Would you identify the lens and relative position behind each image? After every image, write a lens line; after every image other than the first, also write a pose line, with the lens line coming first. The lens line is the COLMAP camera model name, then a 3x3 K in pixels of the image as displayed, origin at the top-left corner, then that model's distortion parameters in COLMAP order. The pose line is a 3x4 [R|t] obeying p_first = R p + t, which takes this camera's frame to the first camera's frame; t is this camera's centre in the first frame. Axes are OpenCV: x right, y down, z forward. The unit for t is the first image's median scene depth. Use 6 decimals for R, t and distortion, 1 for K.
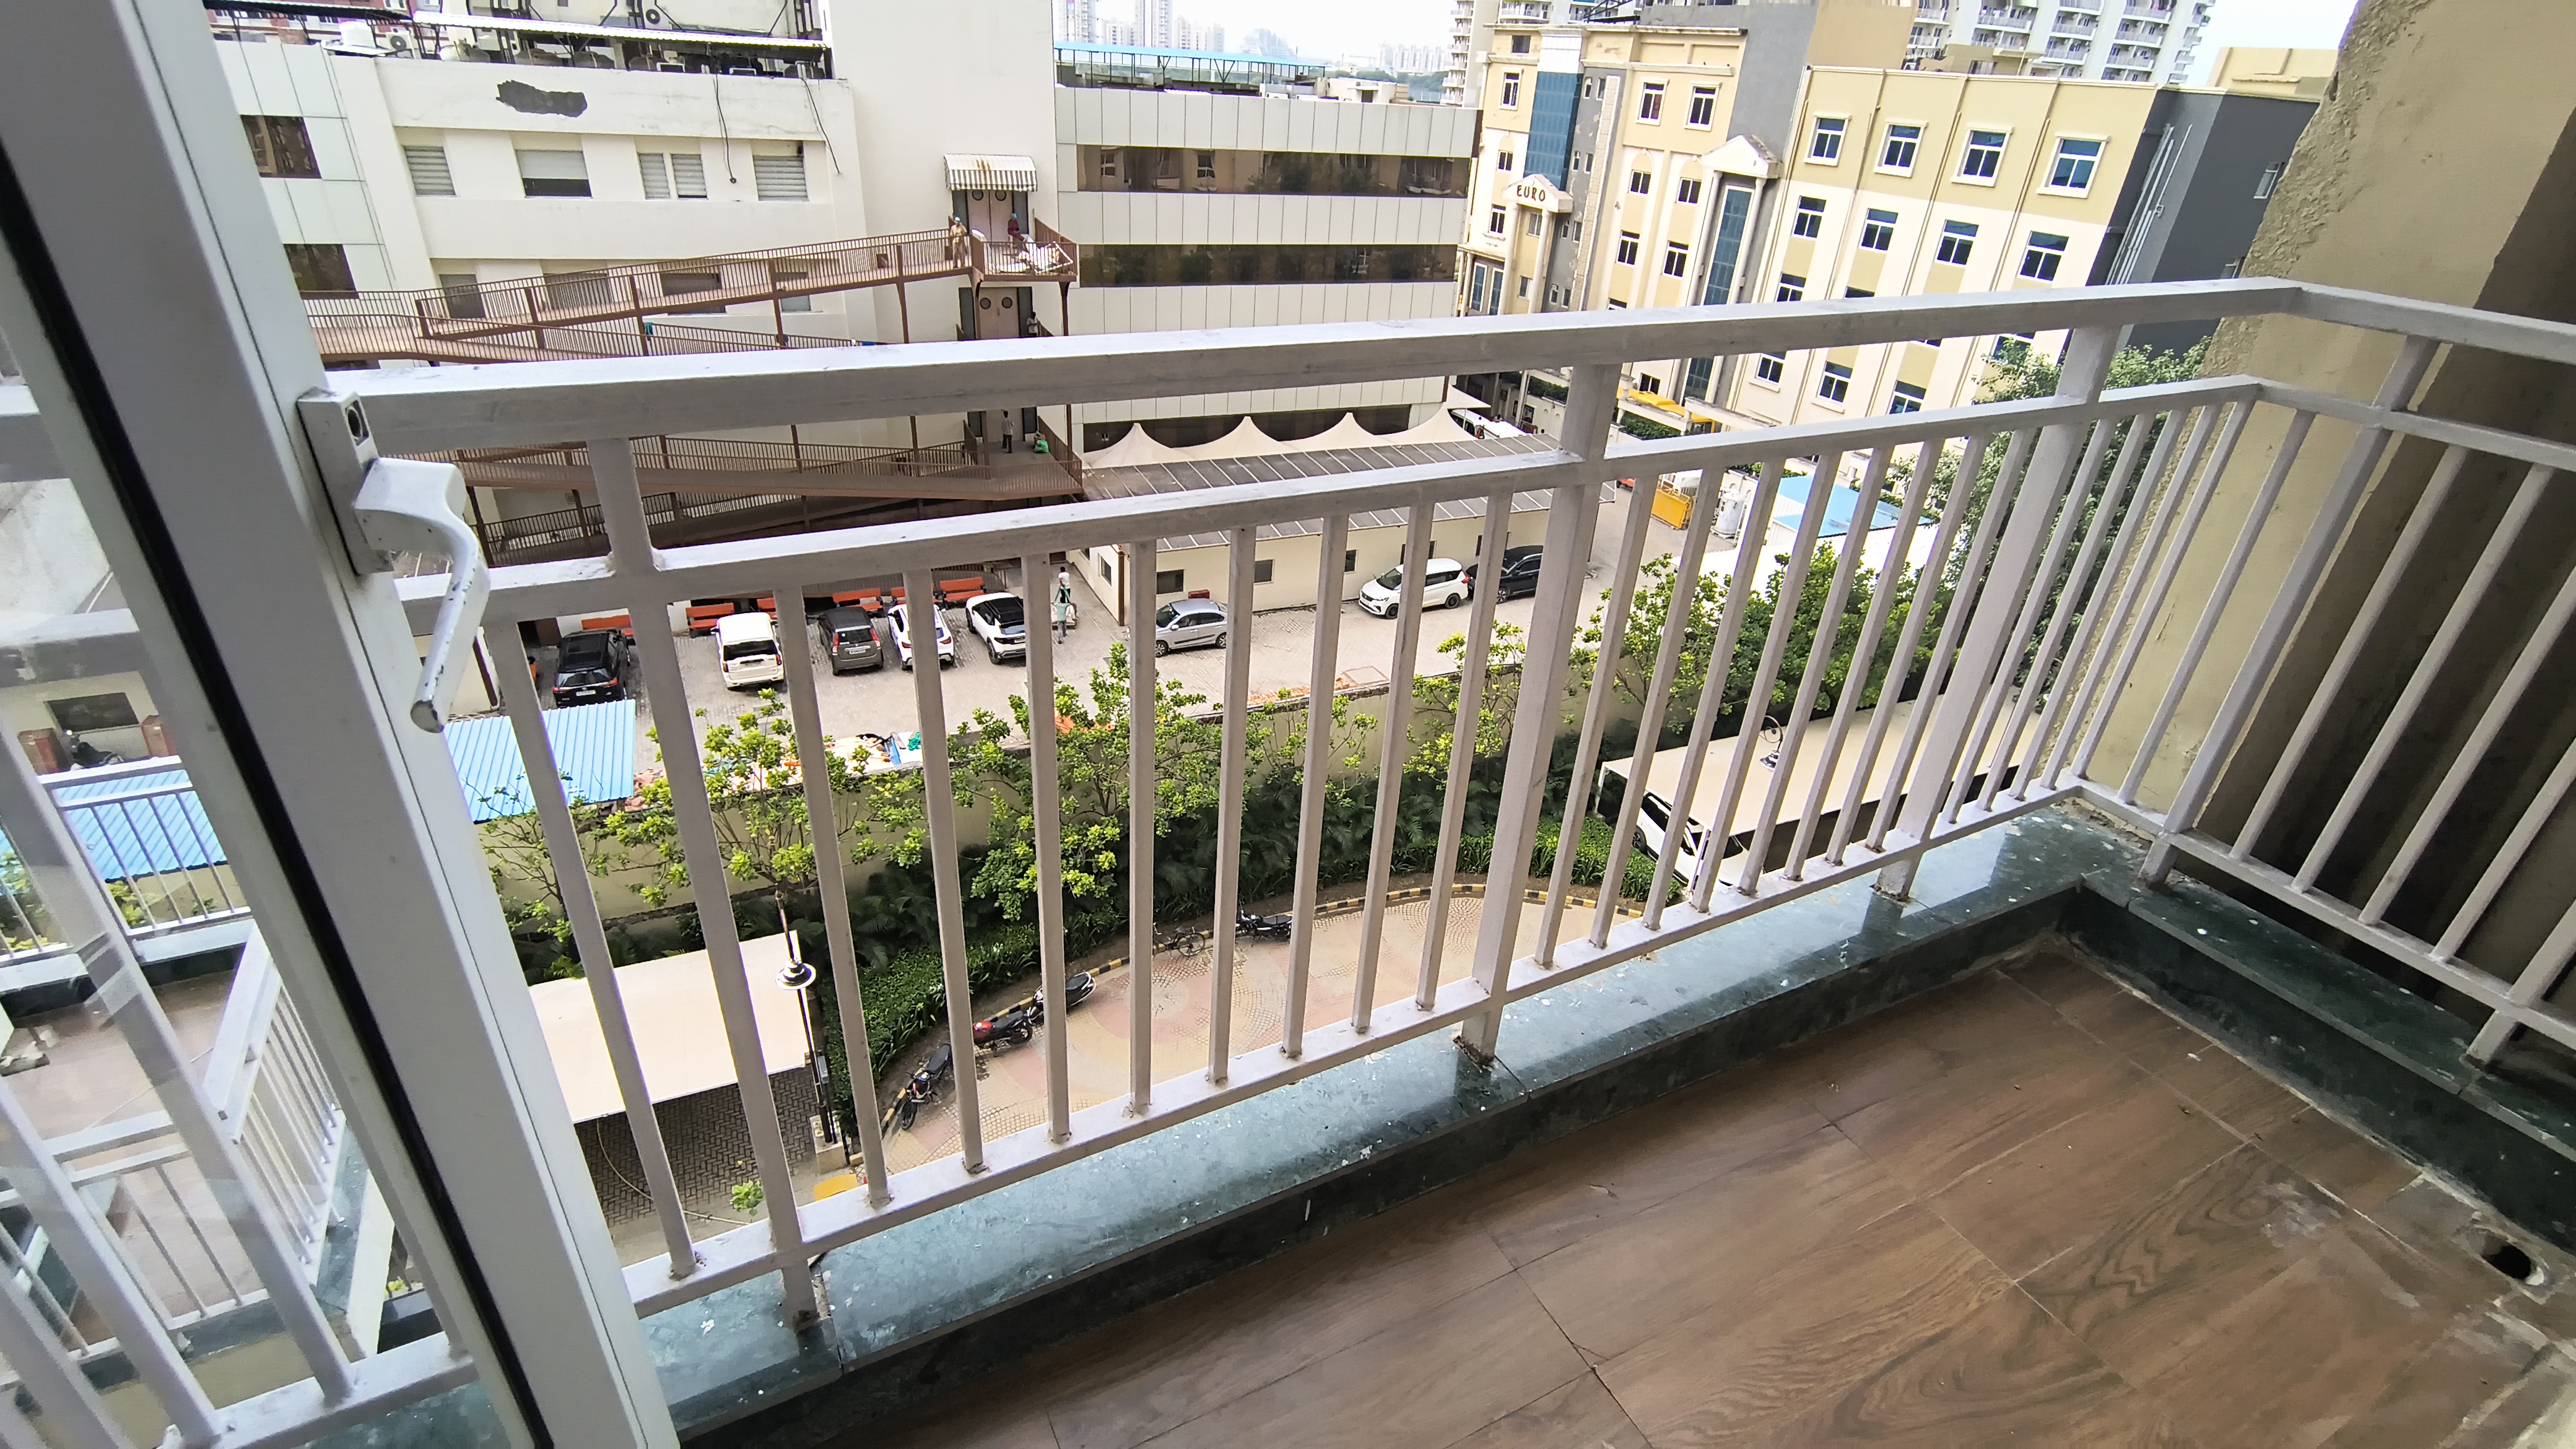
lens RADIAL K [[1184.4, 0, 1278.4], [0, 1184.4, 722.1], [0, 0, 1]] dist [-0.001025, 0.000158]
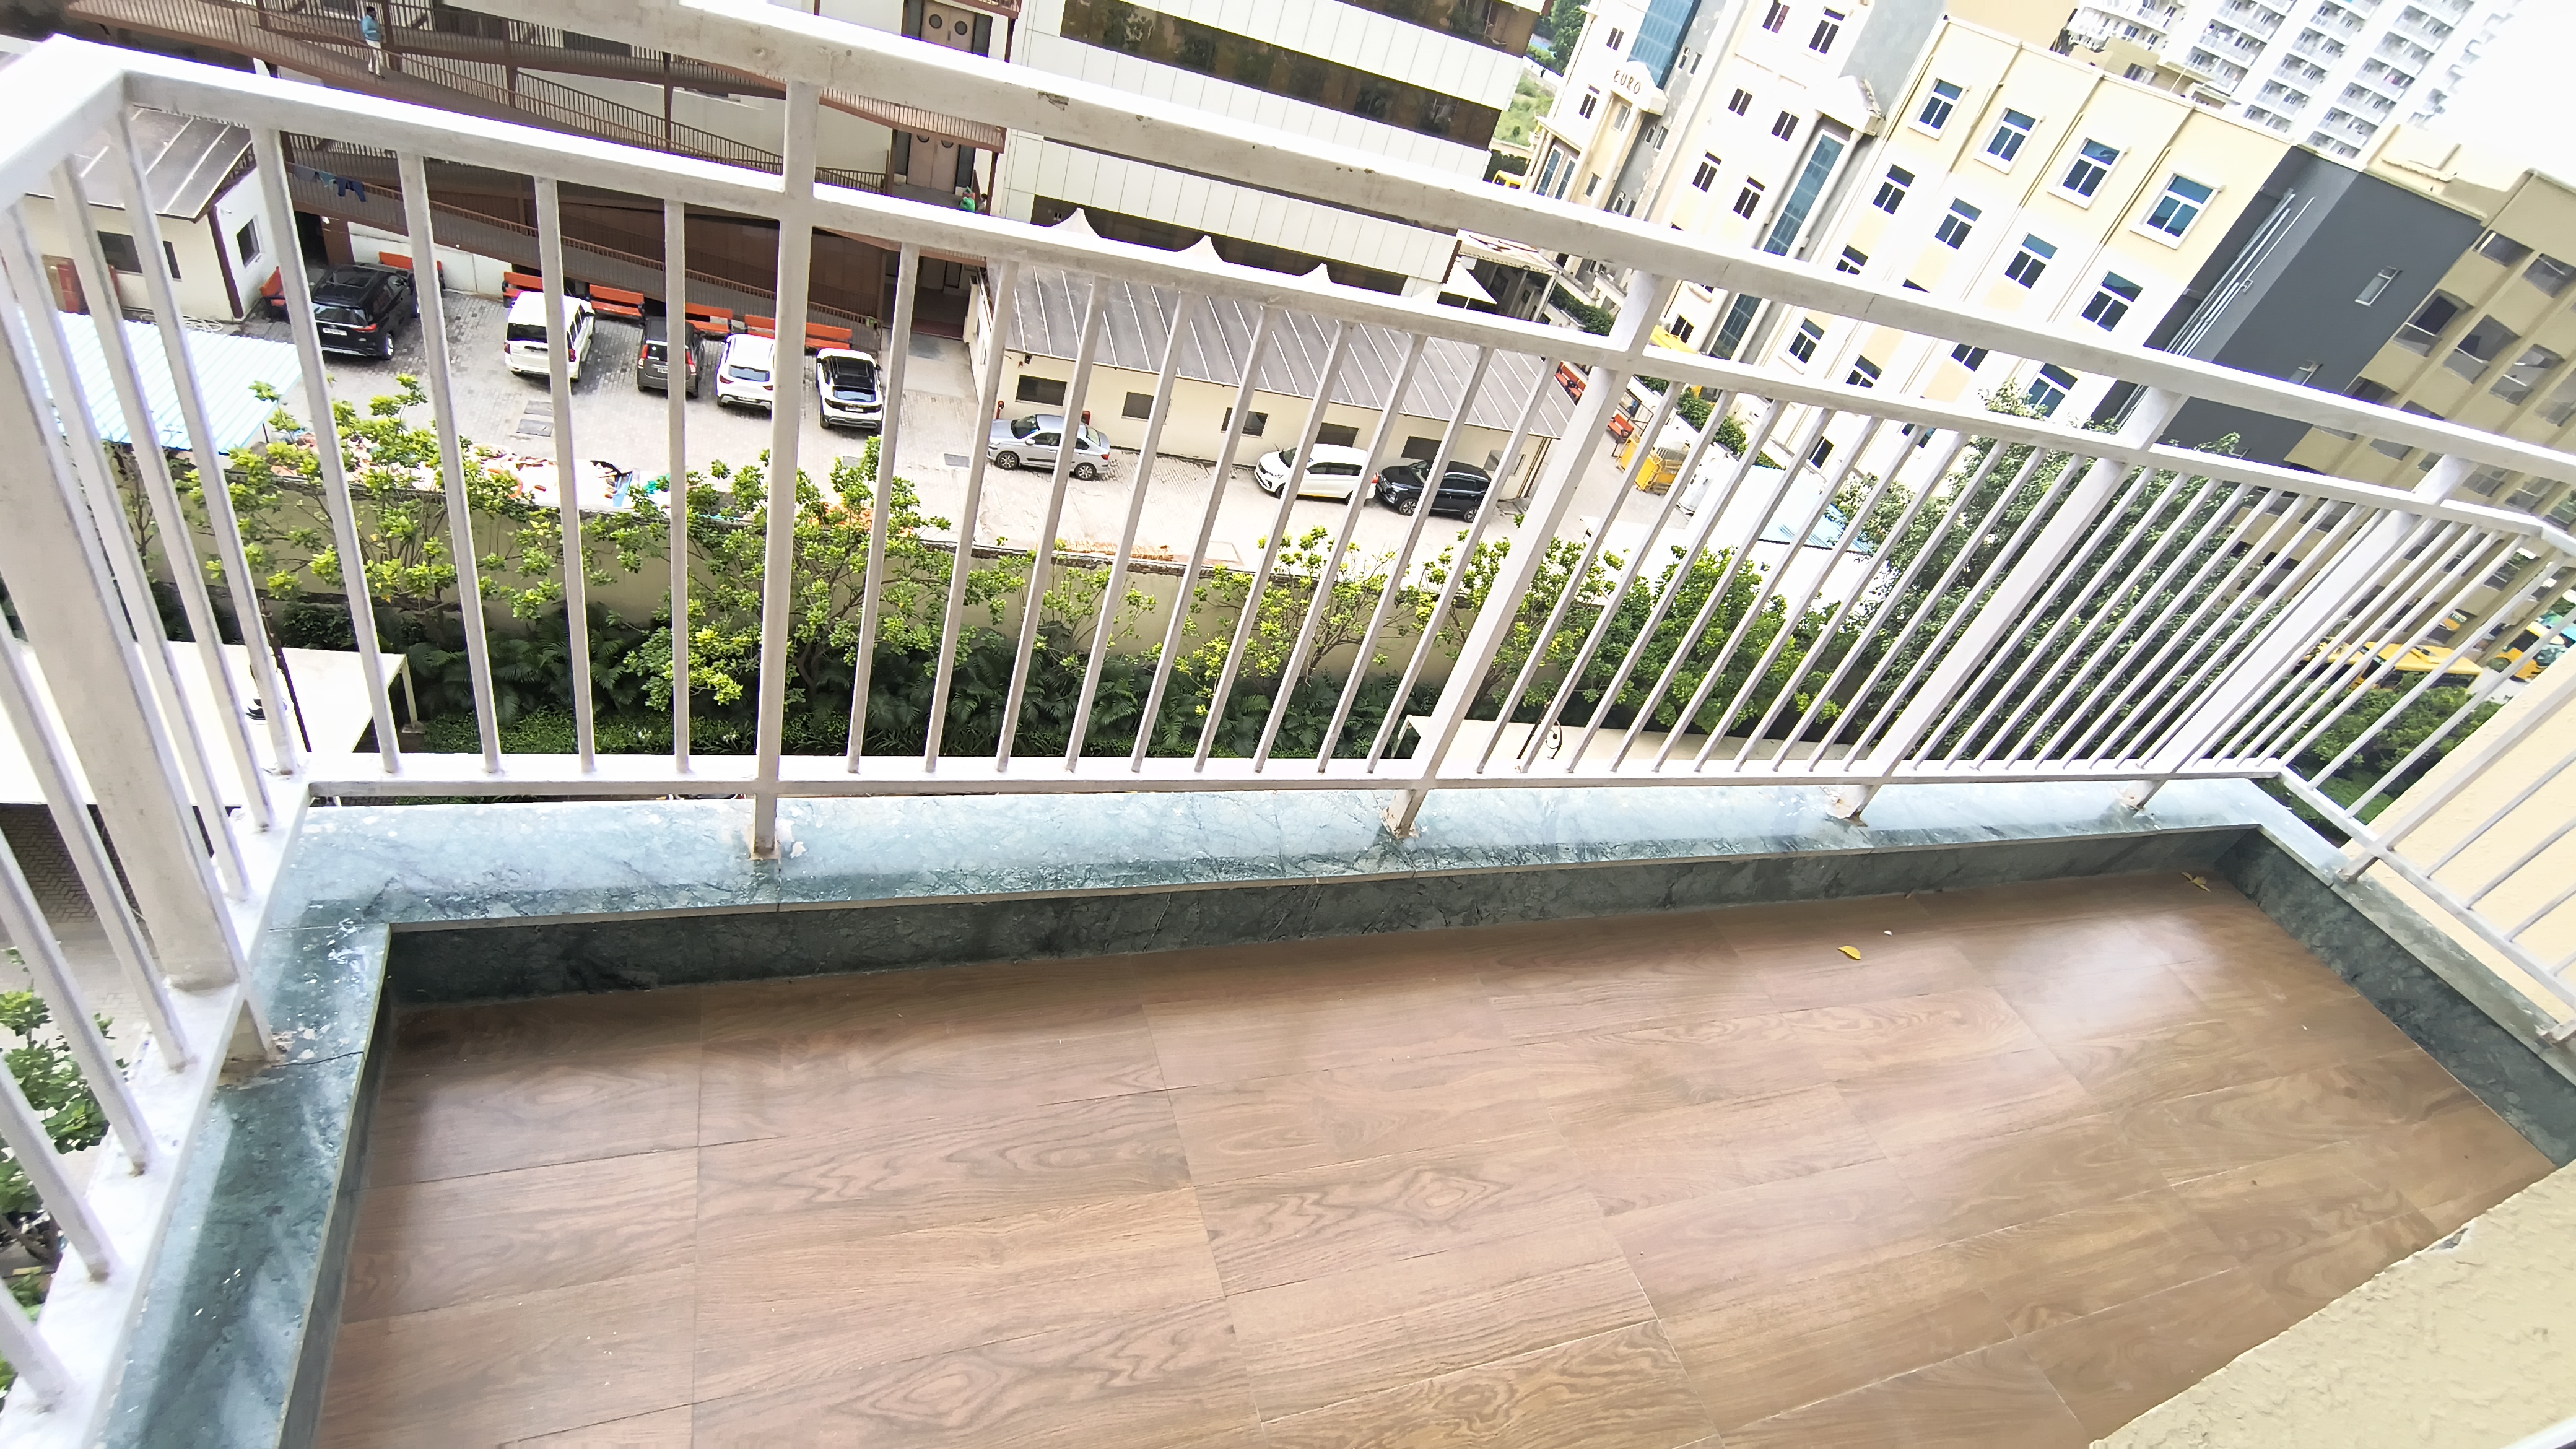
lens RADIAL K [[1184.4, 0, 1294.0], [0, 1184.4, 721.0], [0, 0, 1]] dist [-0.001025, 0.000158]
pose [[0.963056, 0.268528, 0.020391, 0.129176], [-0.269020, 0.955828, 0.118412, -0.033850], [0.012307, -0.119523, 0.992755, 0.074121]]
